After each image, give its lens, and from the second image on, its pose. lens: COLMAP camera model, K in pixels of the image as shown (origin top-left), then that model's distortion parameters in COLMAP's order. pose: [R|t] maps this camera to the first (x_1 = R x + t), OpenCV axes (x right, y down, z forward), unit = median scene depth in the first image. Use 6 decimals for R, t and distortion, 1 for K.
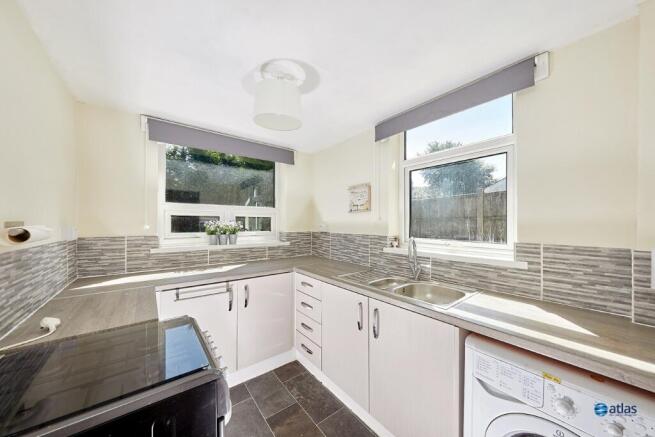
lens RADIAL K [[231.8, 0, 330.3], [0, 231.8, 222.1], [0, 0, 1]] dist [0.000502, 0.000100]
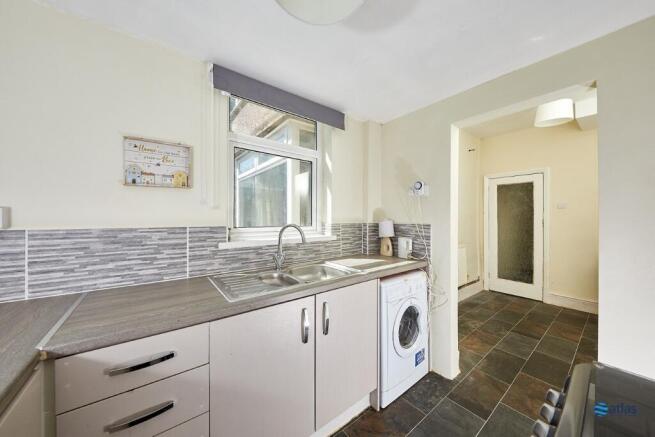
lens RADIAL K [[231.8, 0, 330.3], [0, 231.8, 222.1], [0, 0, 1]] dist [0.000502, 0.000100]
pose [[0.001850, -0.041453, 0.999139, -0.459483], [-0.017124, 0.998993, 0.041479, 0.009223], [-0.999852, -0.017186, 0.001138, 0.634173]]
